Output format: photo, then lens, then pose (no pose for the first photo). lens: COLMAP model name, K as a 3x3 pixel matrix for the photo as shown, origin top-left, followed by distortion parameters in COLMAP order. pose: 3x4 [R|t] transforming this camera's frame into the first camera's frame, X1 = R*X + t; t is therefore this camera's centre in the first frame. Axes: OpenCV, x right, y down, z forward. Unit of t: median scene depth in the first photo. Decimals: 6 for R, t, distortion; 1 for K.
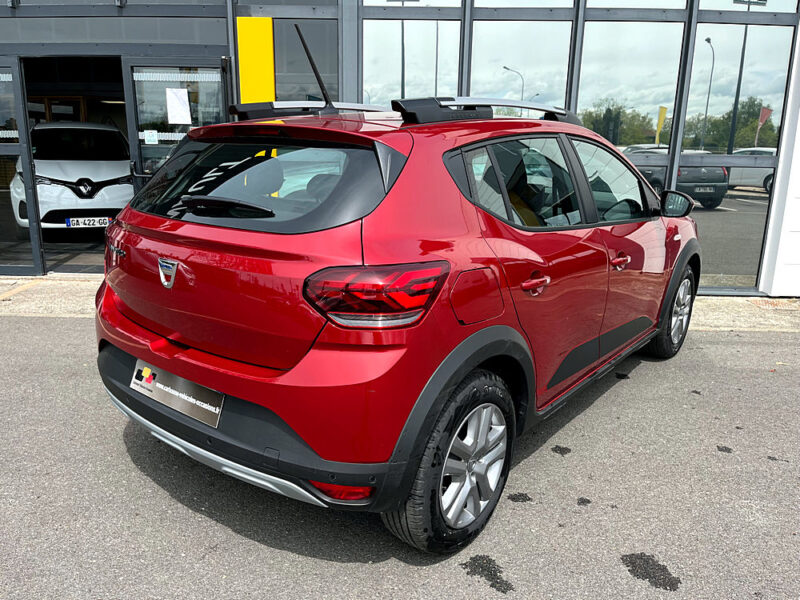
lens RADIAL K [[566.9, 0, 400.0], [0, 566.9, 300.0], [0, 0, 1]] dist [0.076526, -0.098296]
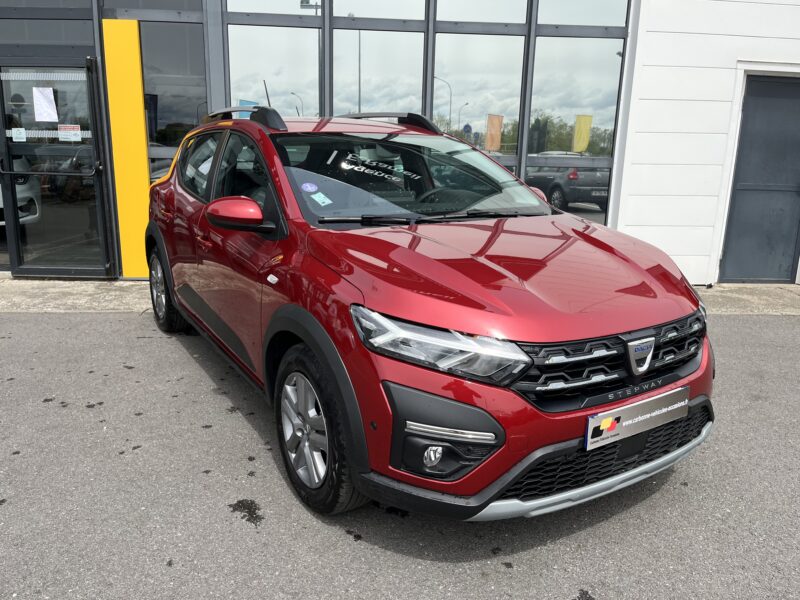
lens RADIAL K [[567.2, 0, 391.4], [0, 567.2, 296.1], [0, 0, 1]] dist [0.082075, -0.105806]
pose [[0.996119, -0.014659, 0.086785, 0.129985], [0.016172, 0.999729, -0.016751, 0.028350], [-0.086516, 0.018090, 0.996086, -0.061613]]
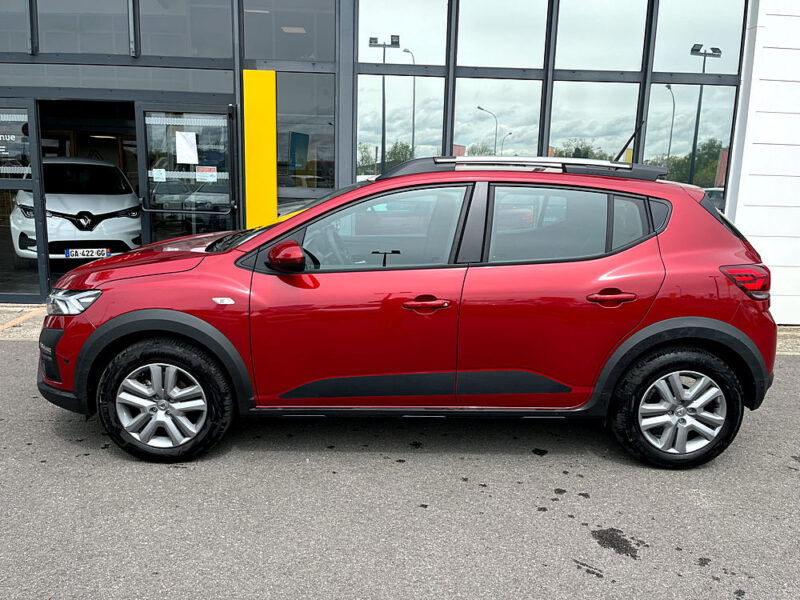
lens RADIAL K [[567.2, 0, 404.4], [0, 567.2, 294.7], [0, 0, 1]] dist [0.073401, -0.095208]
pose [[0.998810, 0.002808, 0.048682, -0.025977], [0.000374, 0.997870, -0.065231, 0.011076], [-0.048762, 0.065172, 0.996682, -0.083034]]
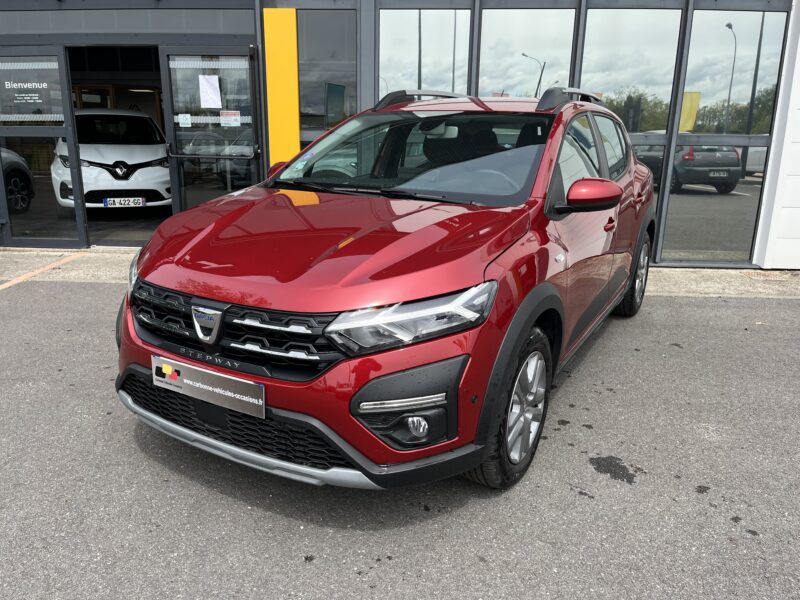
lens RADIAL K [[566.9, 0, 400.0], [0, 566.9, 300.0], [0, 0, 1]] dist [0.076526, -0.098296]
pose [[0.999536, 0.004781, -0.030072, 0.008350], [-0.004252, 0.999836, 0.017616, 0.036260], [0.030151, -0.017480, 0.999392, -0.081995]]
